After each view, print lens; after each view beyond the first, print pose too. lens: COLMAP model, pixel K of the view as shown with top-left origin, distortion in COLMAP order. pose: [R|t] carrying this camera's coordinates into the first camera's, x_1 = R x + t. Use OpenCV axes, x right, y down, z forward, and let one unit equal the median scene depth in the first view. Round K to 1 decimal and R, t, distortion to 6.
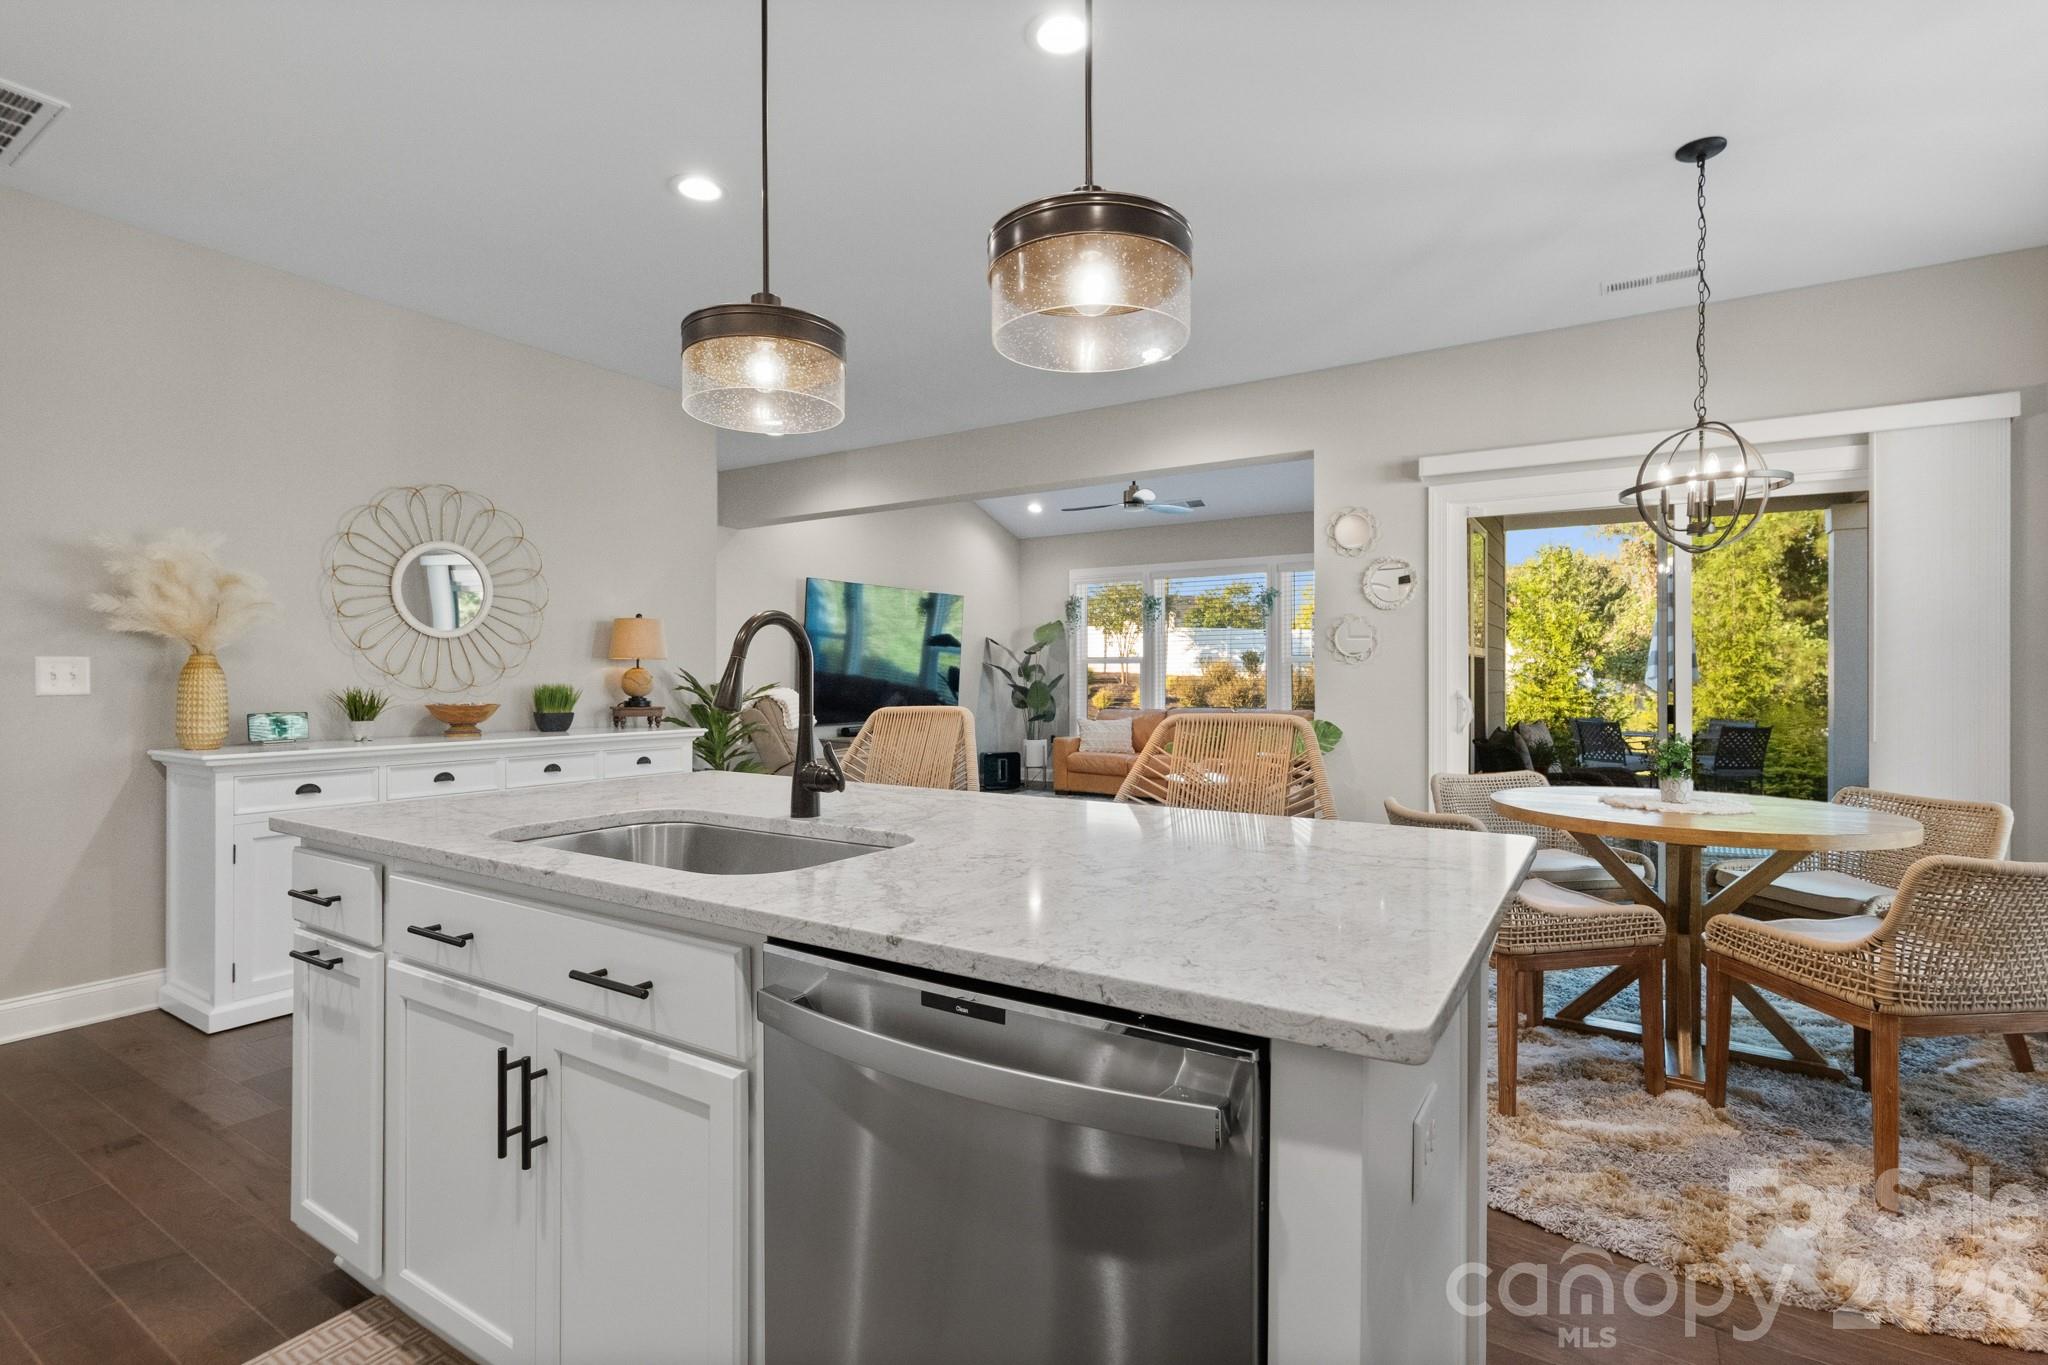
lens RADIAL K [[950.5, 0, 1024.0], [0, 950.5, 682.5], [0, 0, 1]] dist [0.000733, 0.001040]
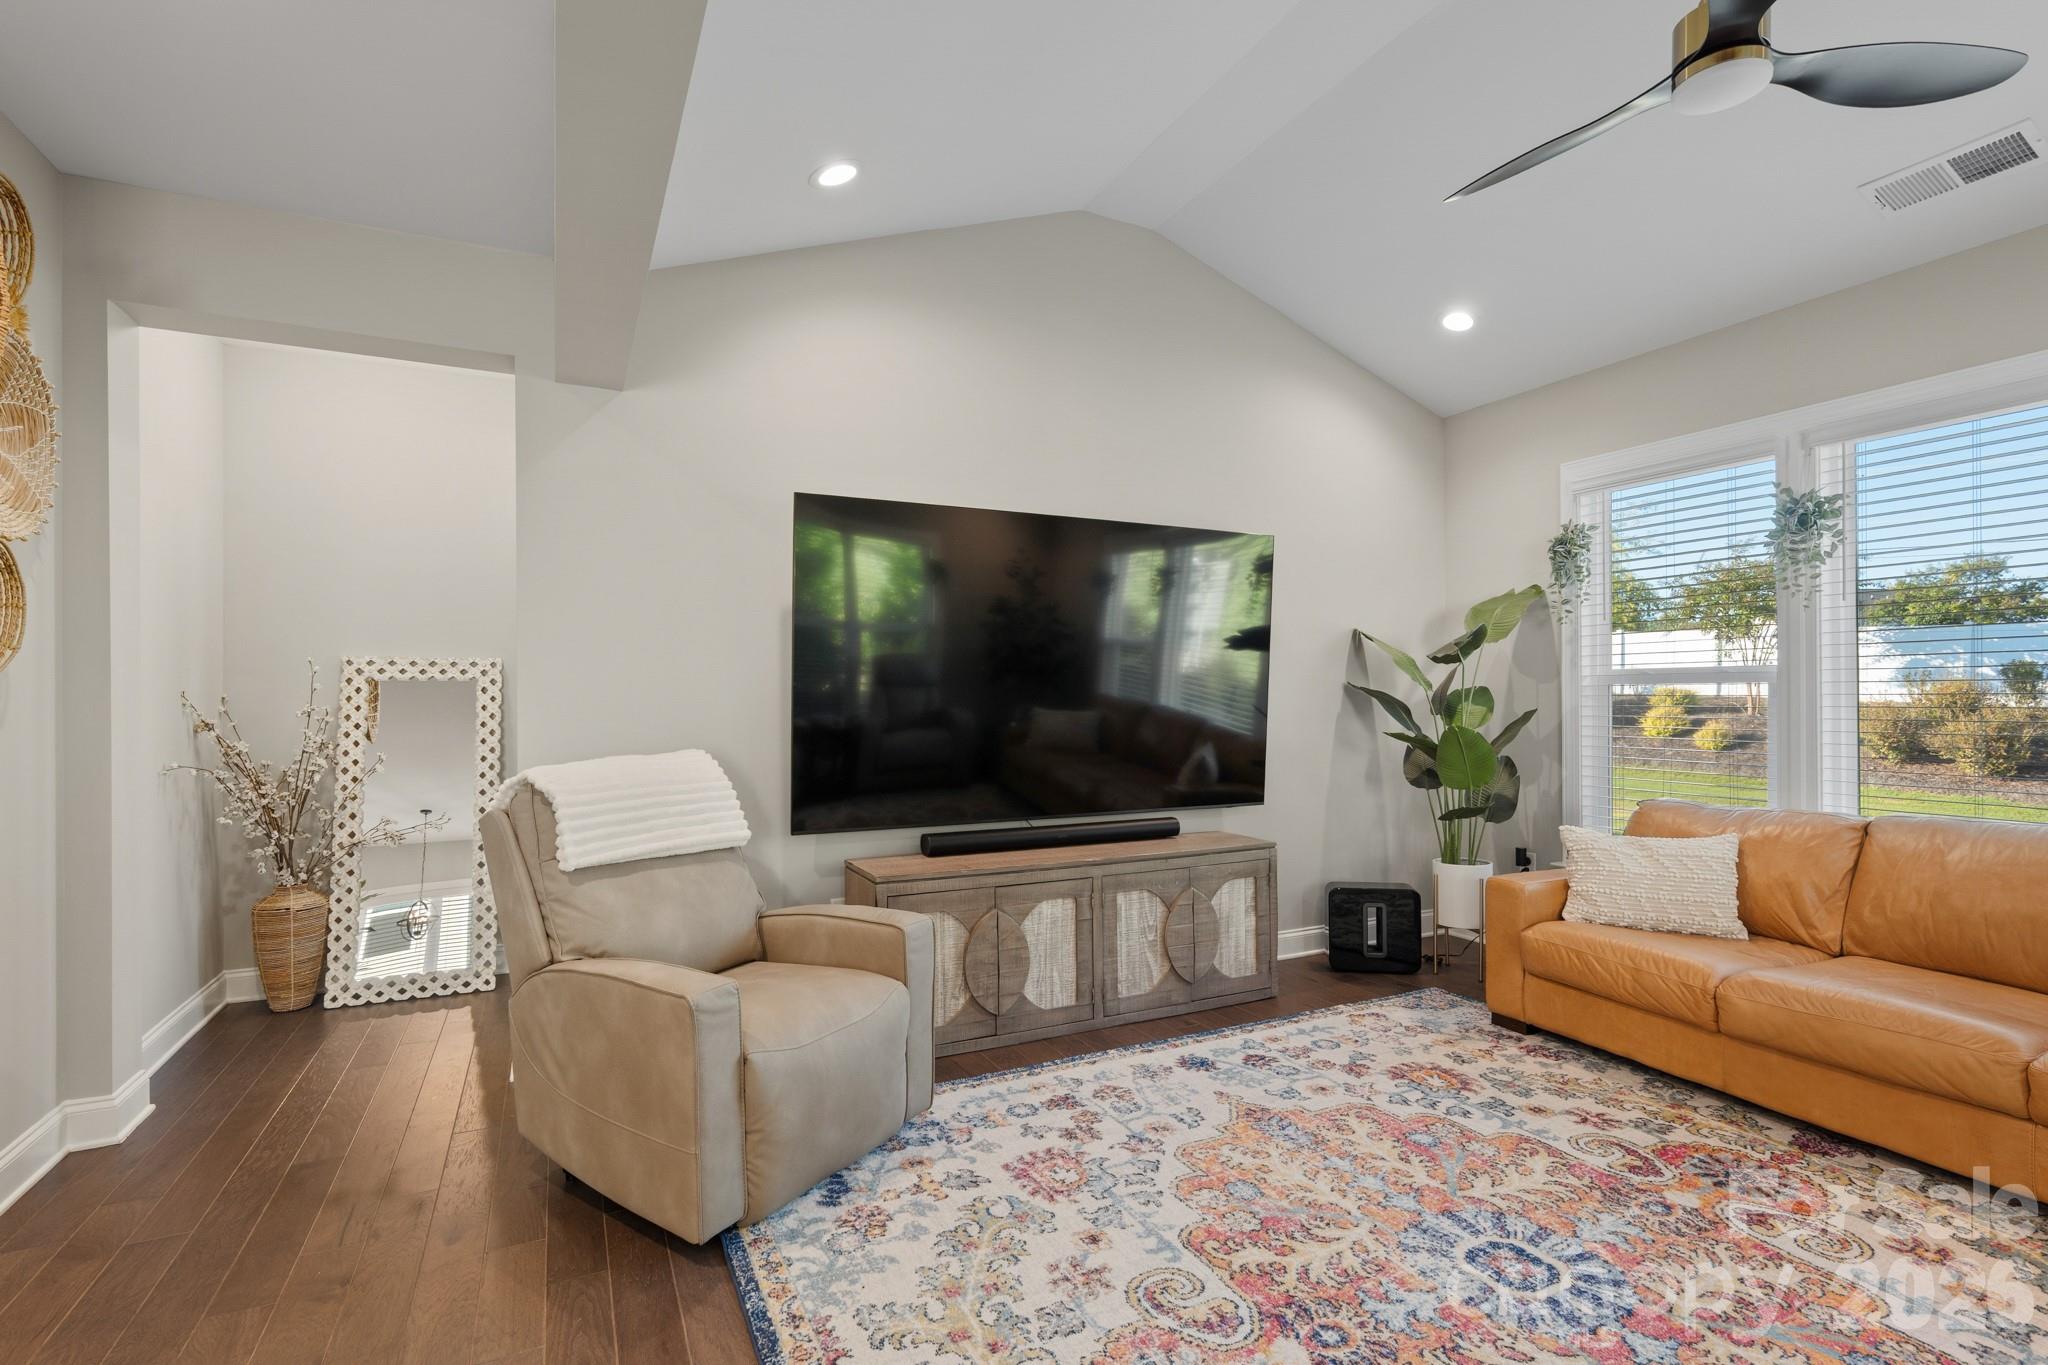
lens RADIAL K [[961.2, 0, 1031.1], [0, 961.2, 696.0], [0, 0, 1]] dist [-0.013145, 0.010413]
pose [[0.854461, -0.001940, -0.519511, 0.068878], [-0.003178, 0.999955, -0.008961, -0.010096], [0.519505, 0.009308, 0.854416, 0.519331]]
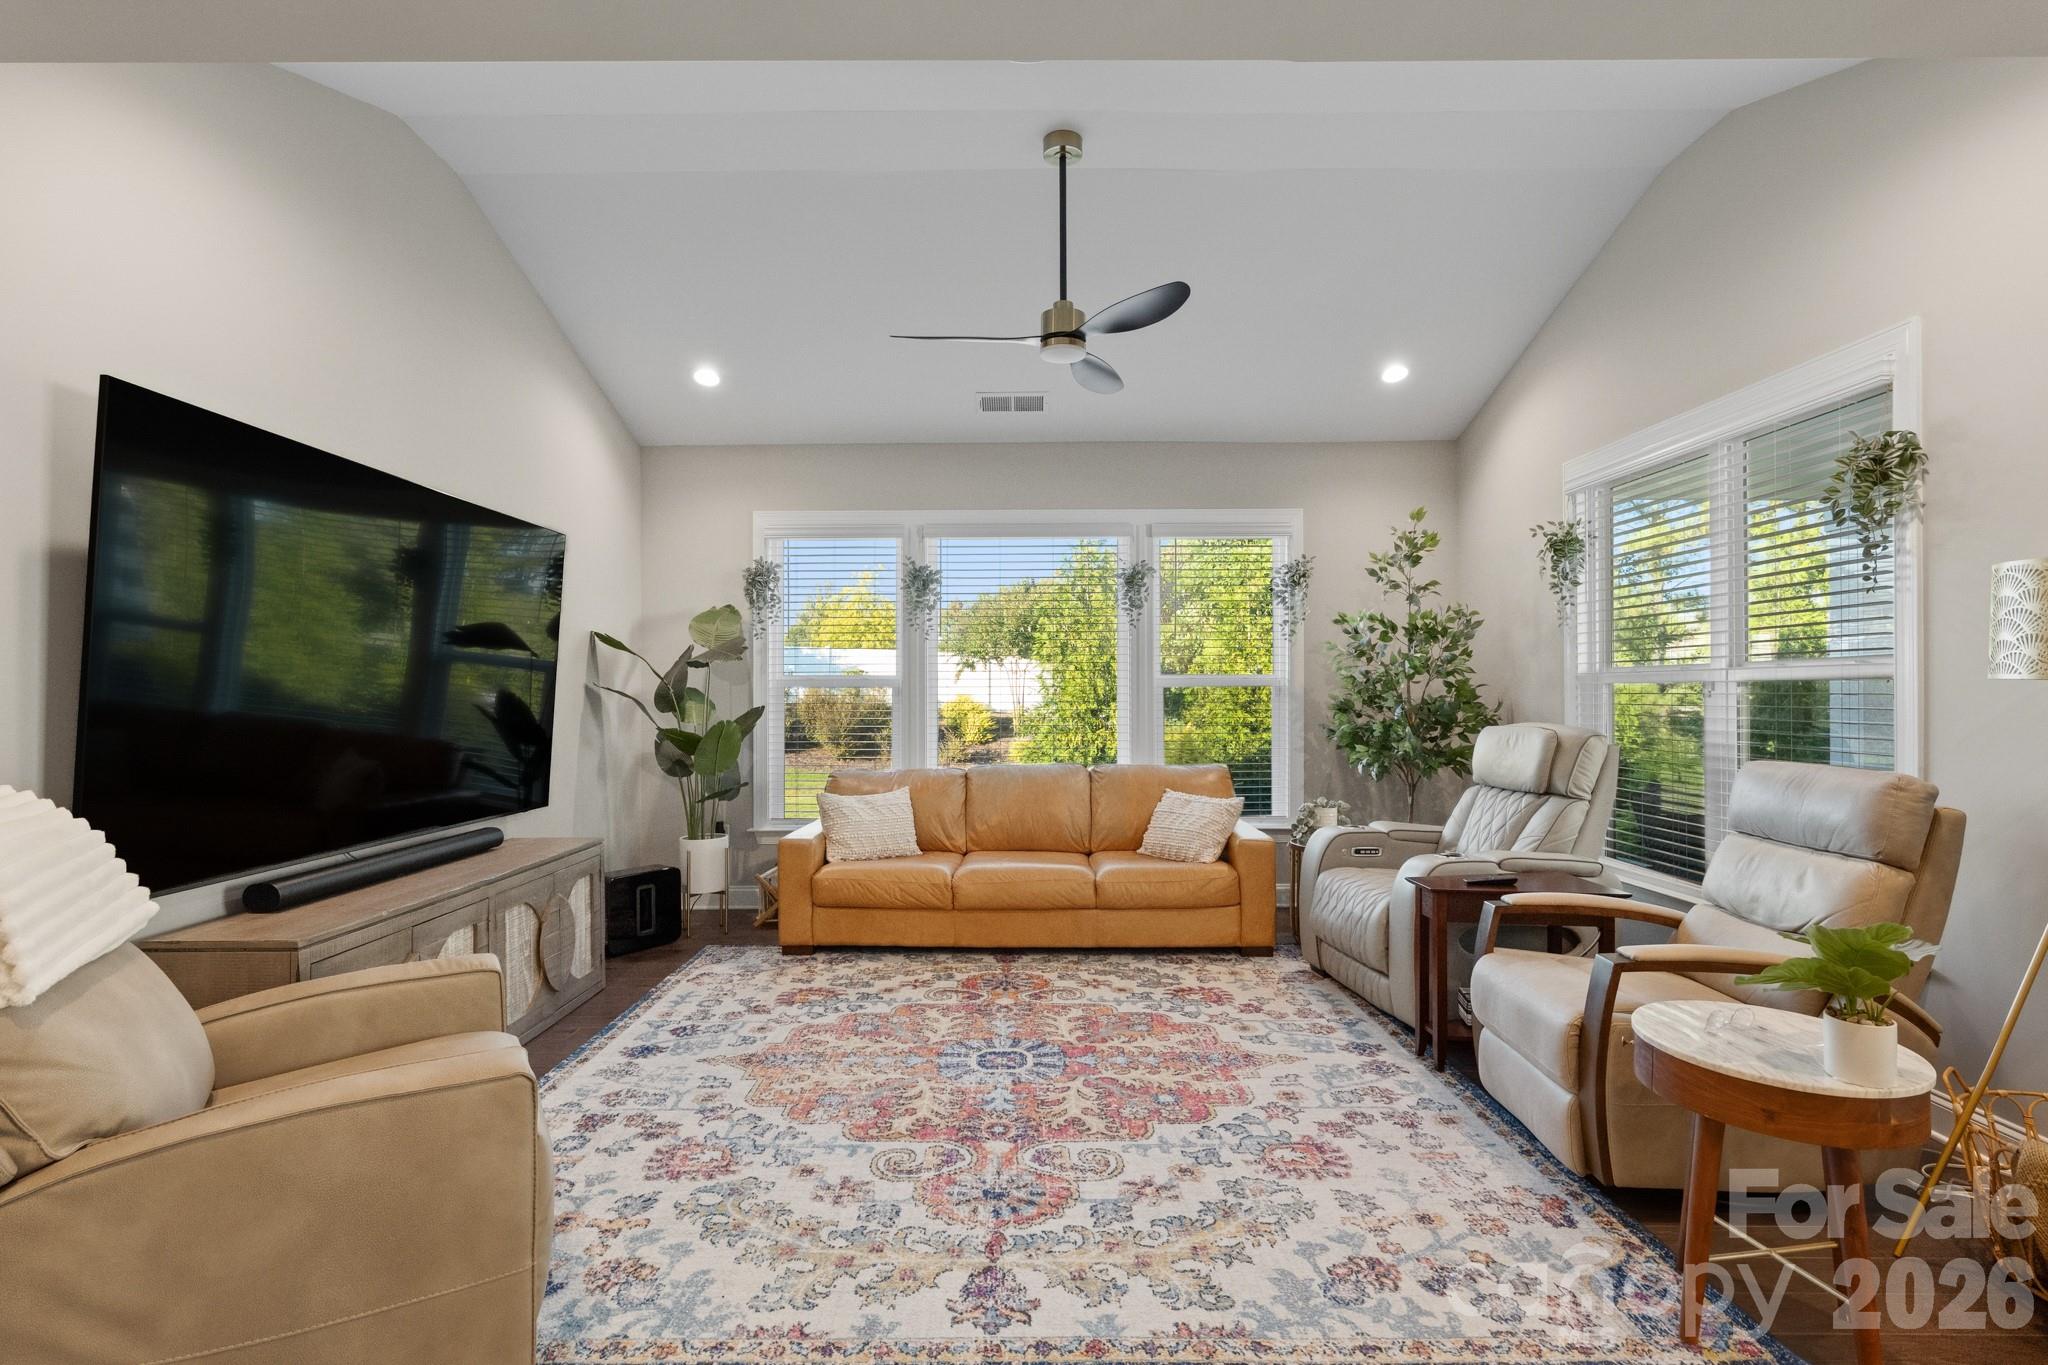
lens RADIAL K [[955.2, 0, 1016.6], [0, 955.2, 693.9], [0, 0, 1]] dist [-0.001986, 0.001036]
pose [[0.846407, -0.000294, 0.532537, -0.115148], [0.006563, 0.999930, -0.009879, -0.009492], [-0.532496, 0.011857, 0.846349, 0.474992]]
